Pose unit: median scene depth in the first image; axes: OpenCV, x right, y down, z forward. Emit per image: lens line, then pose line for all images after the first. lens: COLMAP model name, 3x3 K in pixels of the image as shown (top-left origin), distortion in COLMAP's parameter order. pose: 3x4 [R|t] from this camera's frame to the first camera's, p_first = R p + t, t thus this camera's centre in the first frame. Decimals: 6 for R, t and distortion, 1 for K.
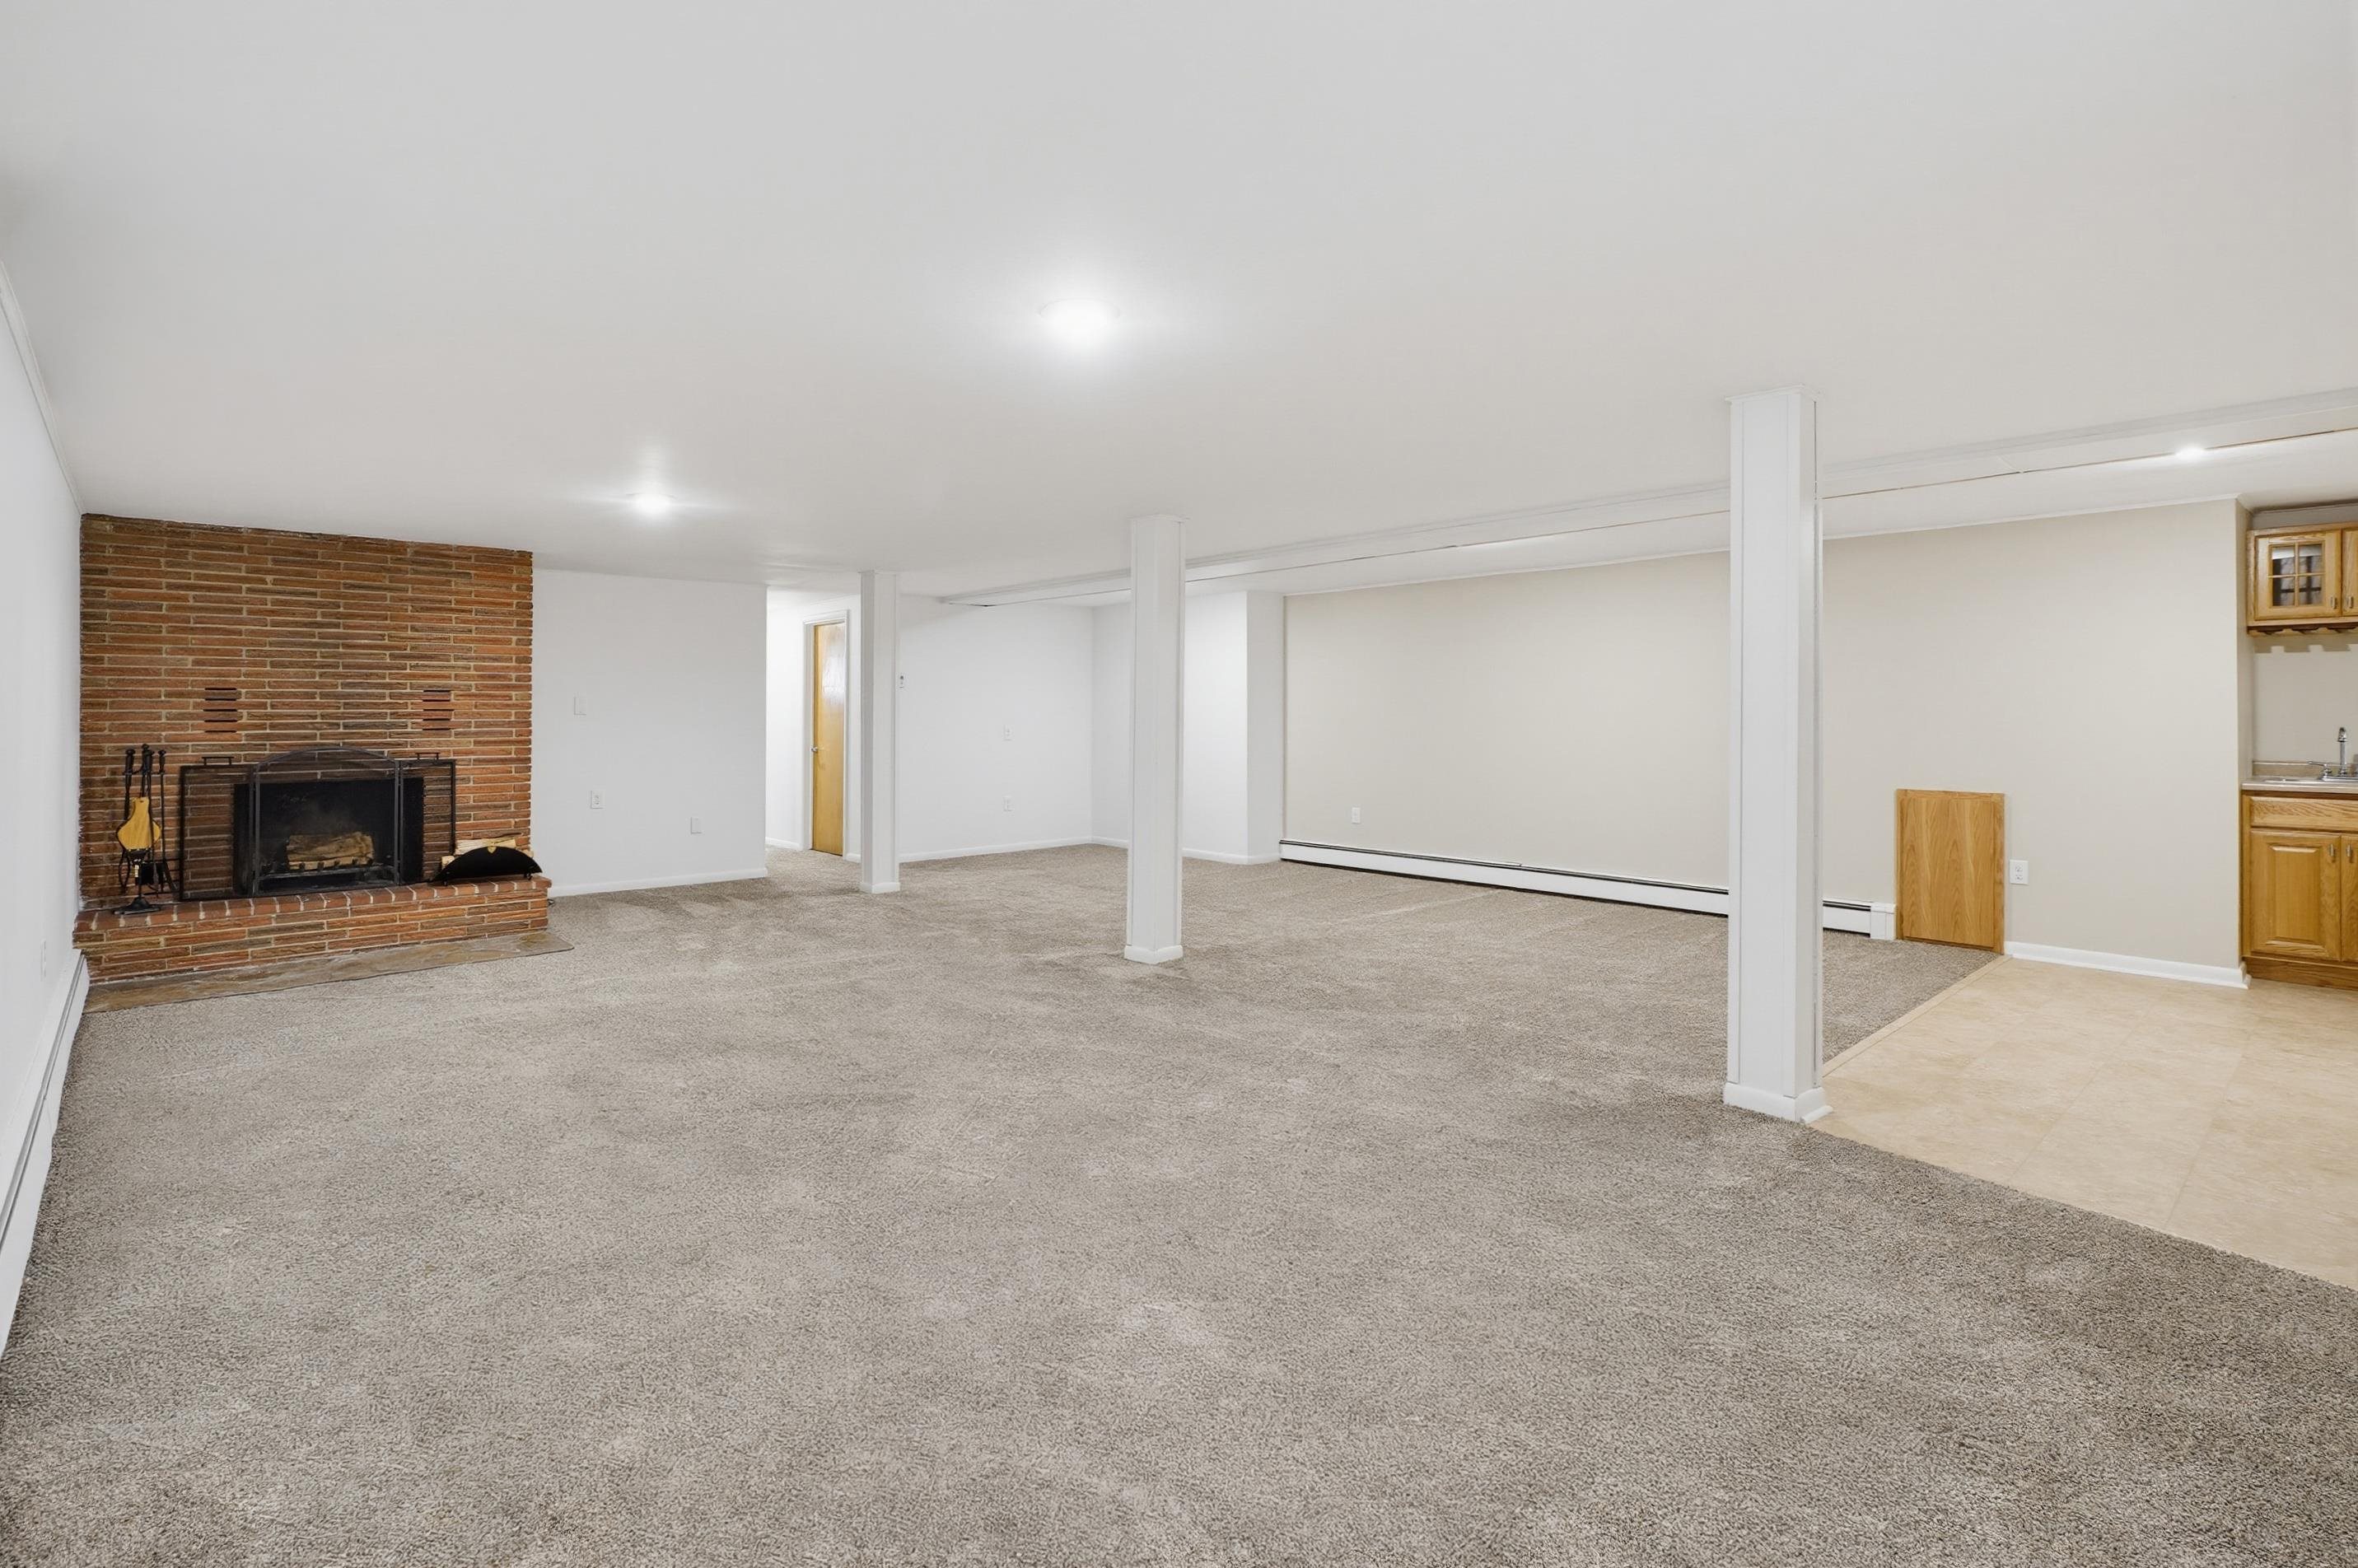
lens RADIAL K [[1096.2, 0, 1110.2], [0, 1096.2, 712.7], [0, 0, 1]] dist [0.001303, 0.001139]
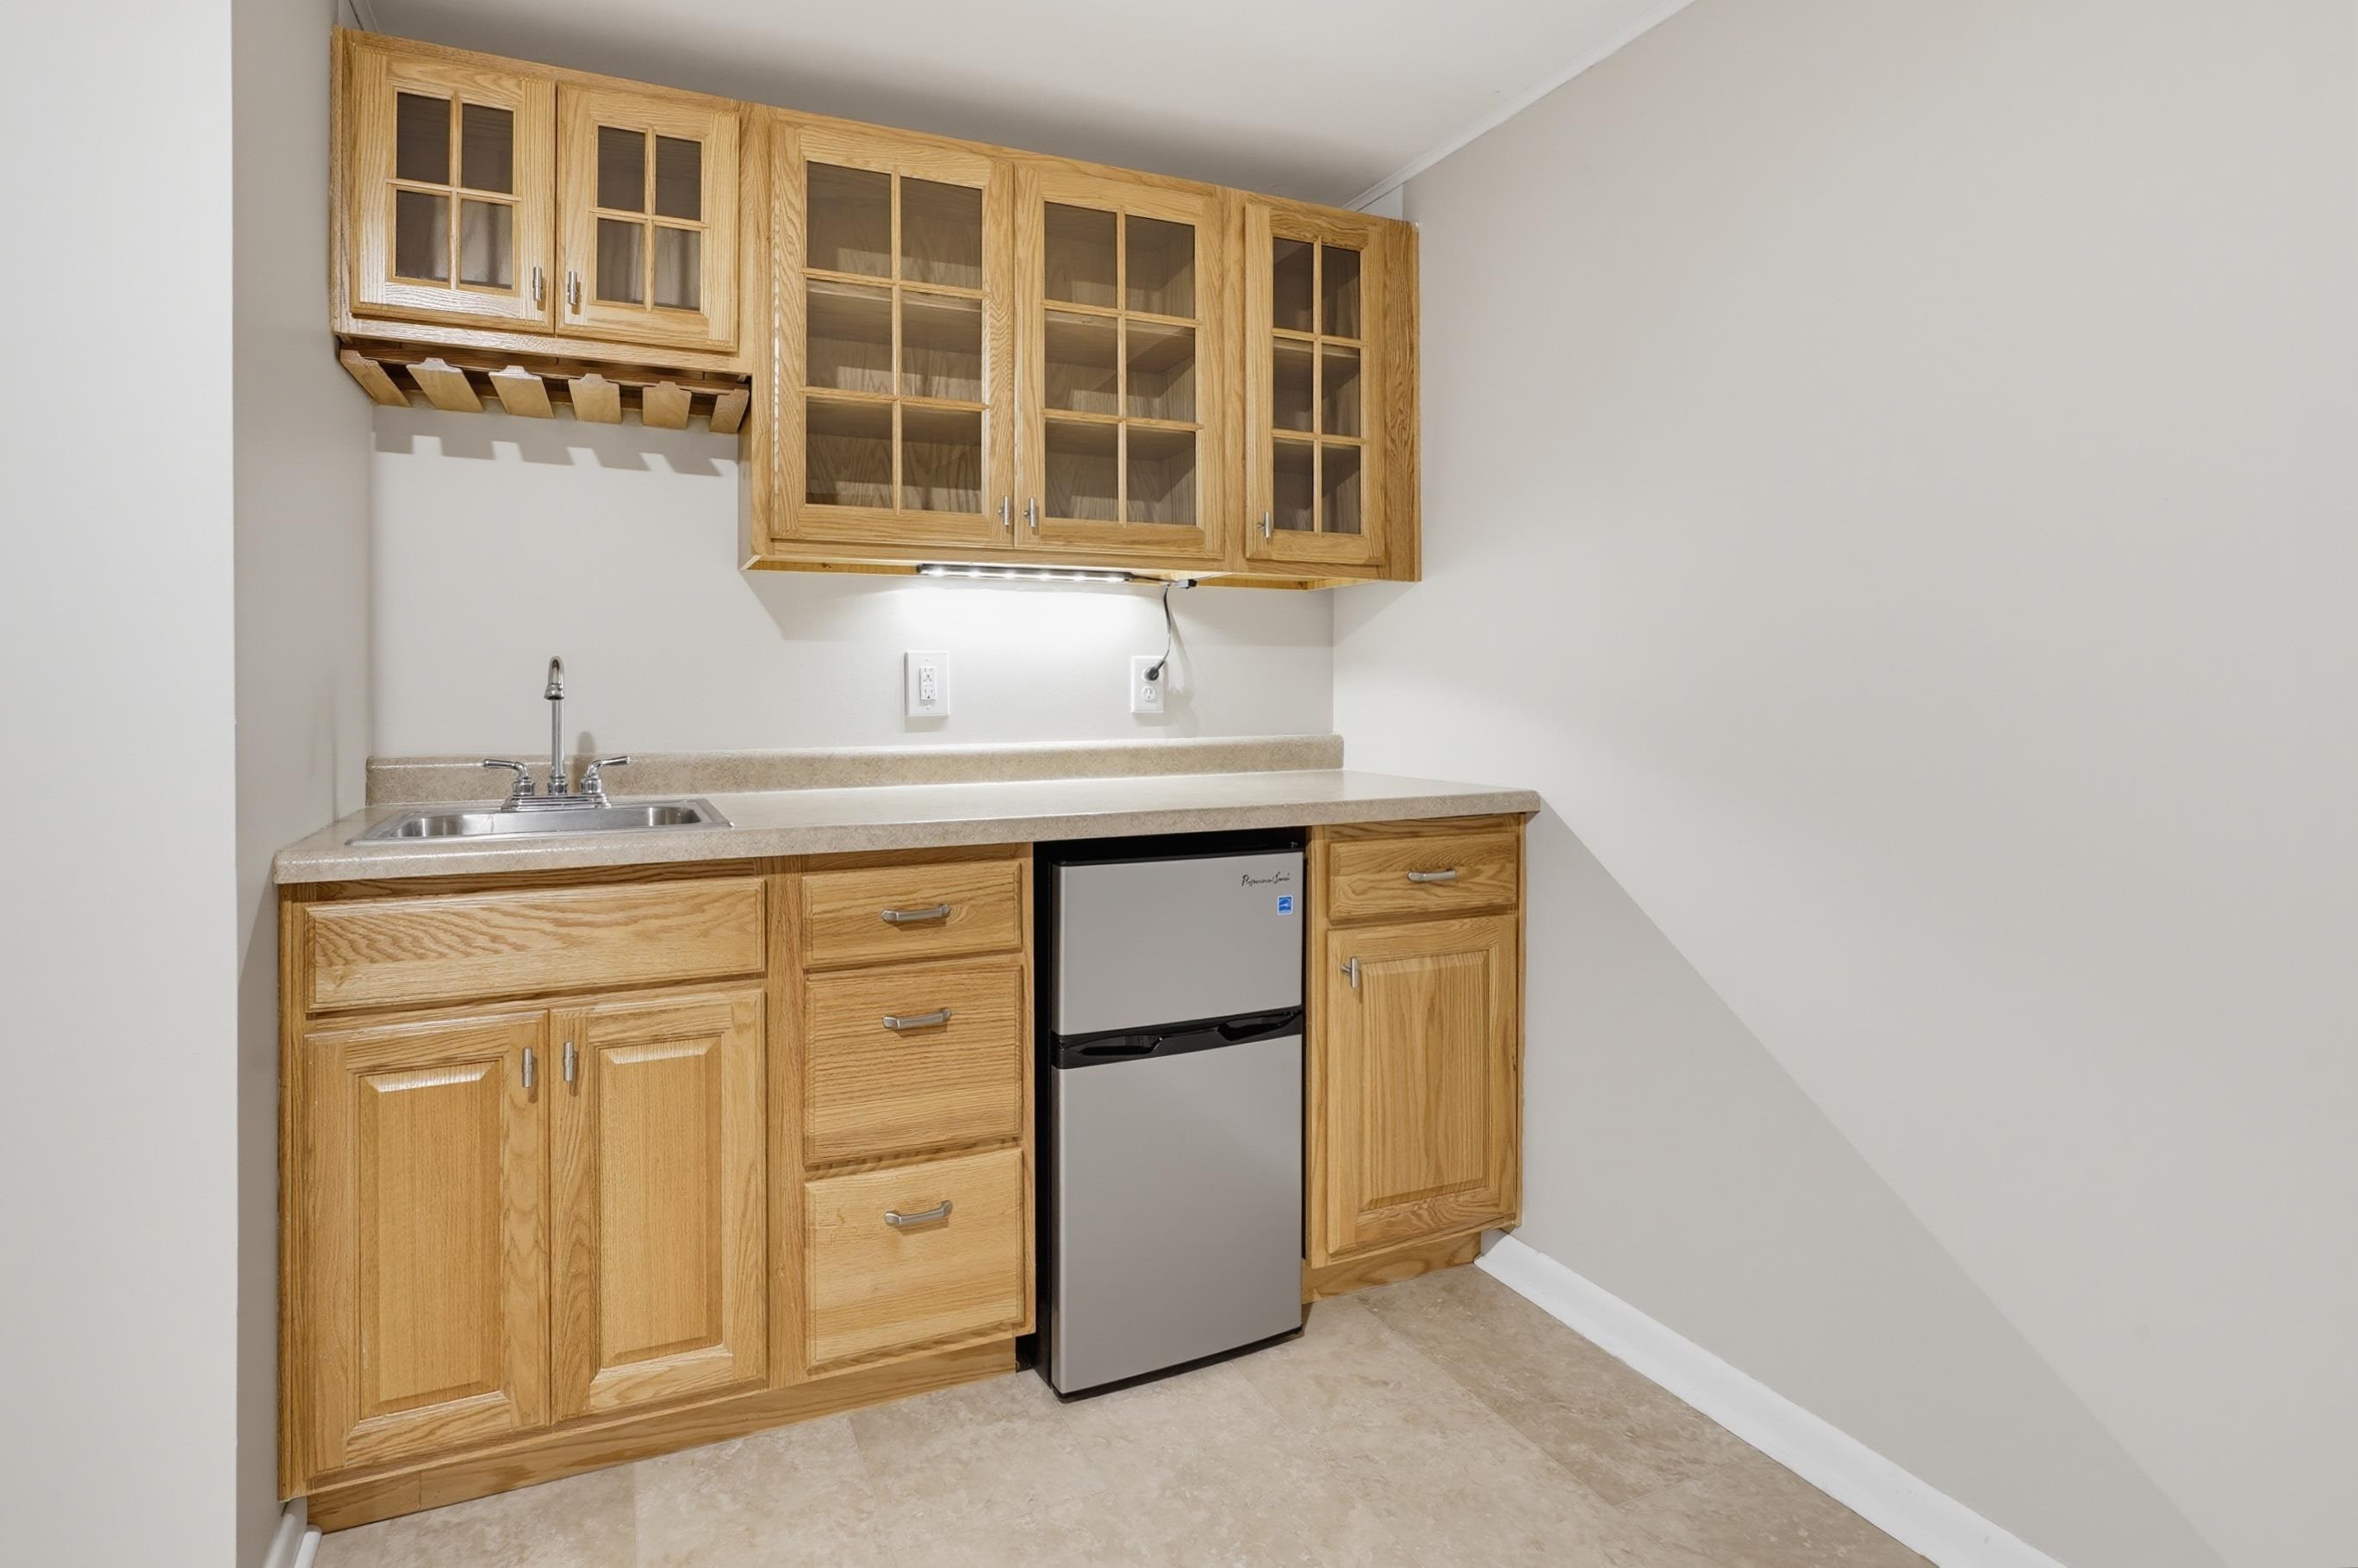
lens RADIAL K [[1175.2, 0, 1113.7], [0, 1175.2, 689.3], [0, 0, 1]] dist [-0.012216, 0.001814]
pose [[0.294373, -0.001205, 0.955690, 0.802130], [0.000931, 0.999999, 0.000974, 0.022558], [-0.955690, 0.000603, 0.294374, 0.708595]]
